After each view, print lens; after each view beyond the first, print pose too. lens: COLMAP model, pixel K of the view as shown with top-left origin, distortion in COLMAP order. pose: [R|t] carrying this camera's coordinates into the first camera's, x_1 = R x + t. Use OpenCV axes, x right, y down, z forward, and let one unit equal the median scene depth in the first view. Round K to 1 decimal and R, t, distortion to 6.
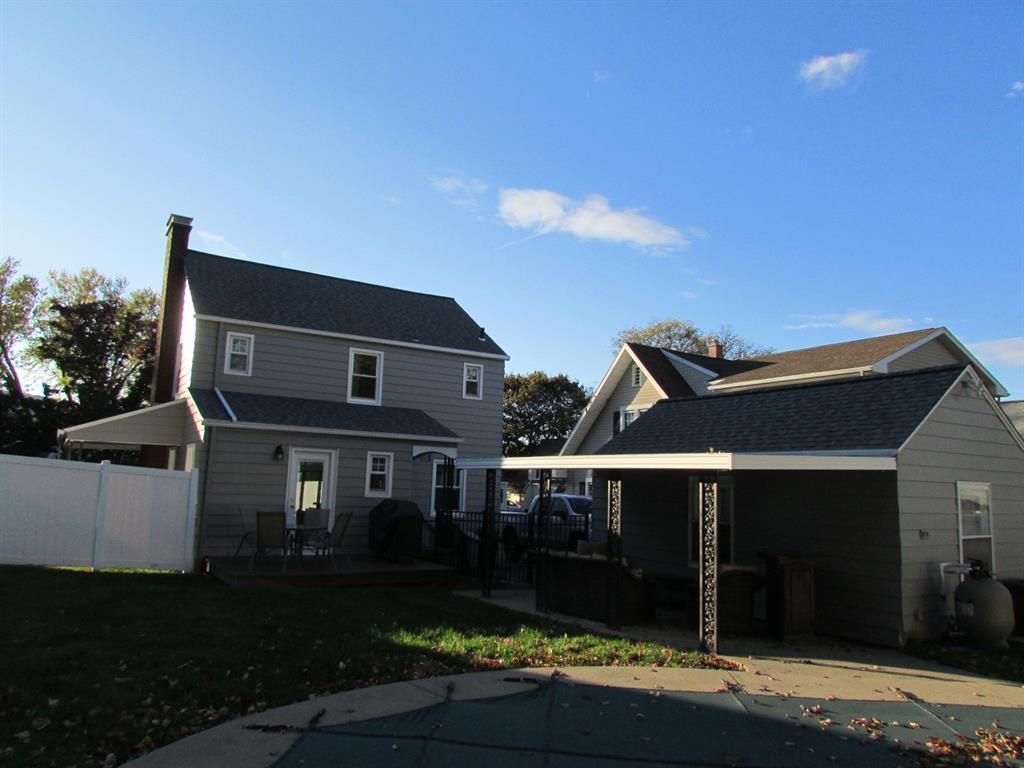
lens RADIAL K [[732.7, 0, 515.0], [0, 732.7, 387.0], [0, 0, 1]] dist [-0.025848, 0.005132]
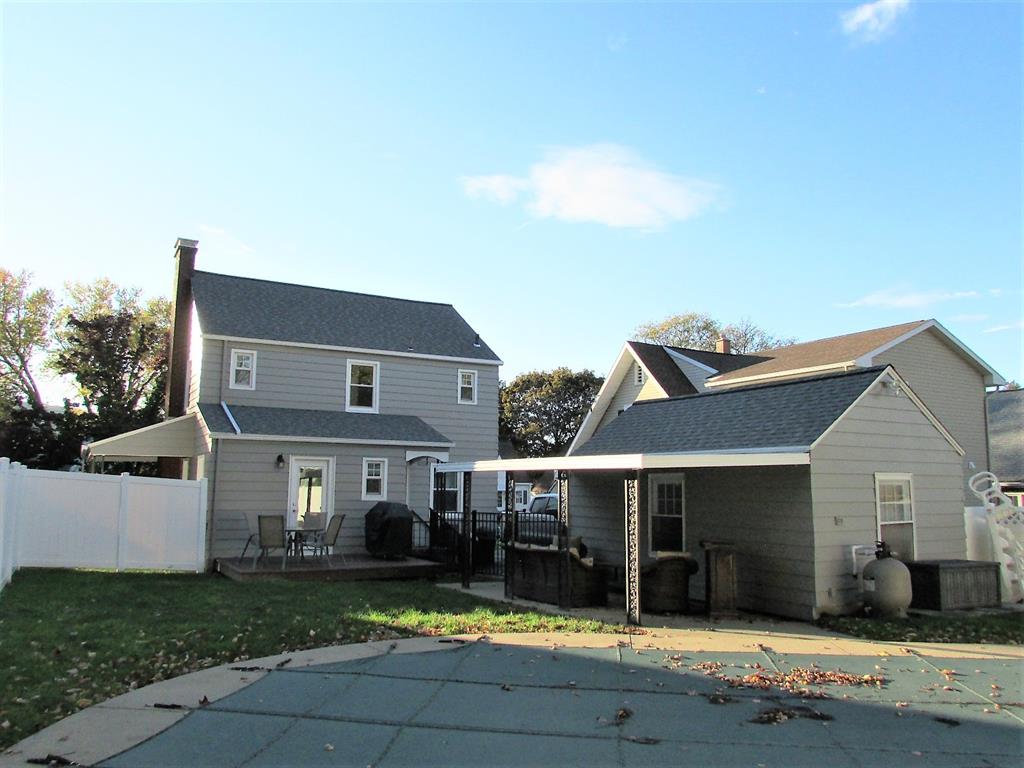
lens RADIAL K [[778.7, 0, 513.7], [0, 778.7, 387.4], [0, 0, 1]] dist [-0.045564, 0.006805]
pose [[0.998592, -0.029938, -0.043798, 0.072278], [0.030213, 0.999528, 0.005629, -0.014696], [0.043609, -0.006944, 0.999025, -0.124608]]
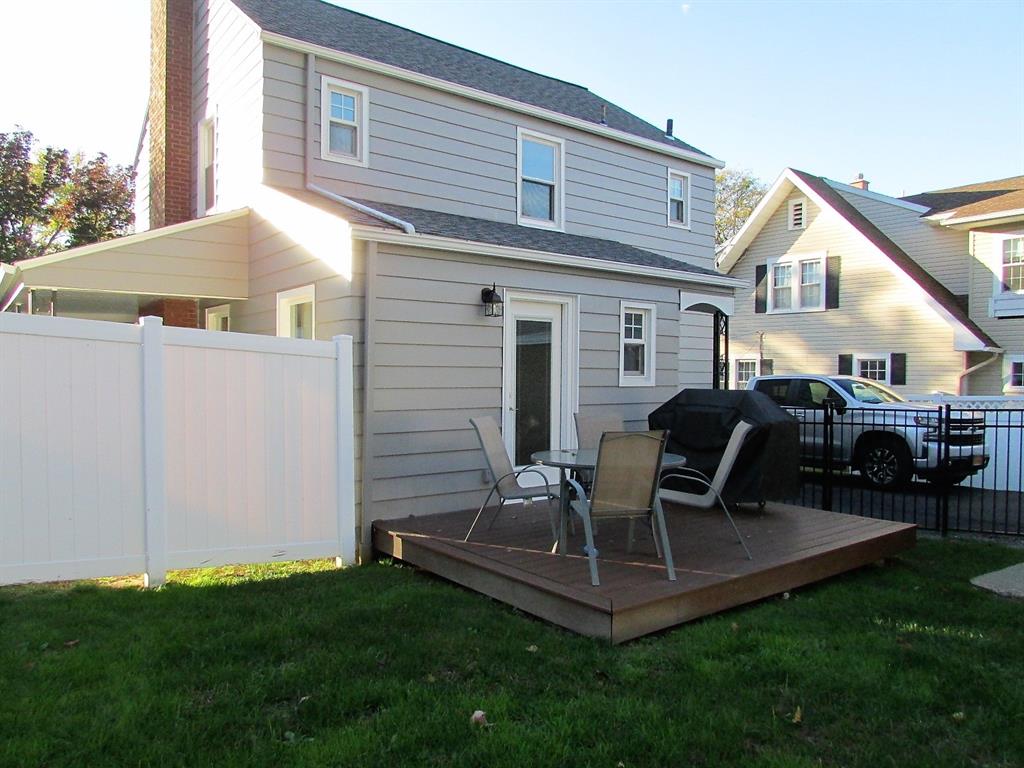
lens RADIAL K [[732.7, 0, 506.3], [0, 732.7, 391.7], [0, 0, 1]] dist [-0.025848, 0.005132]
pose [[0.996122, -0.025977, 0.084066, -0.338159], [0.012042, 0.986684, 0.162204, 0.066924], [-0.087160, -0.160562, 0.983170, 0.484103]]
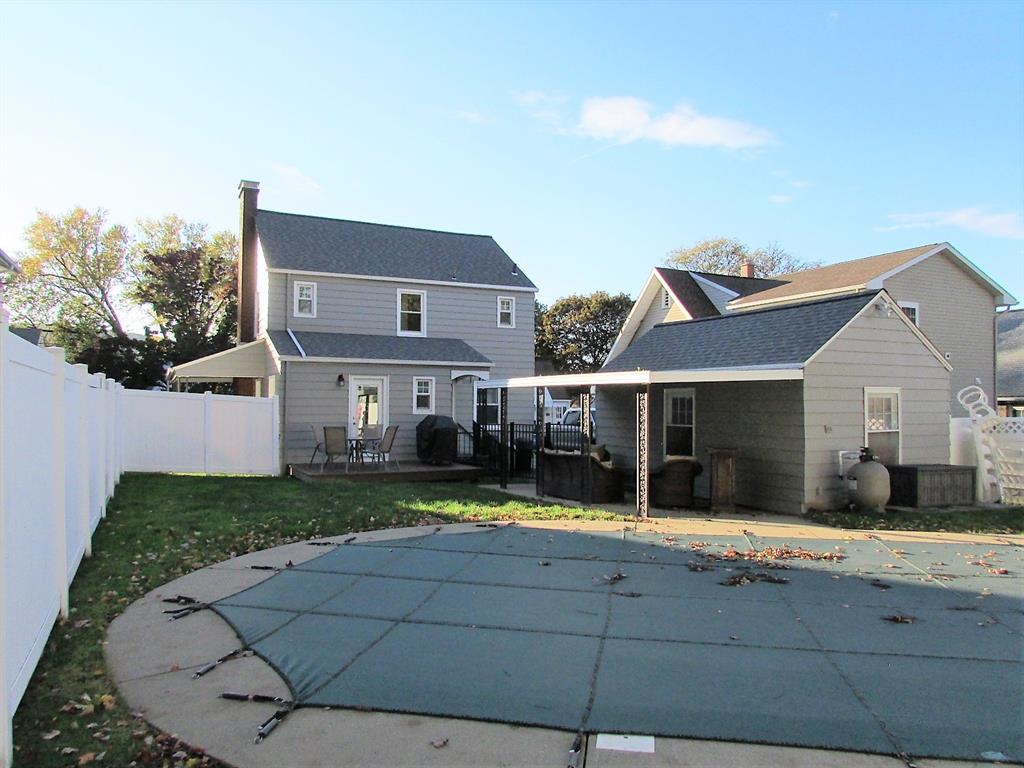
lens RADIAL K [[732.7, 0, 513.9], [0, 732.7, 386.5], [0, 0, 1]] dist [-0.025848, 0.005132]
pose [[0.994025, -0.031482, -0.104516, 0.091155], [0.042648, 0.993411, 0.106377, -0.017626], [0.100479, -0.110199, 0.988818, -0.182706]]
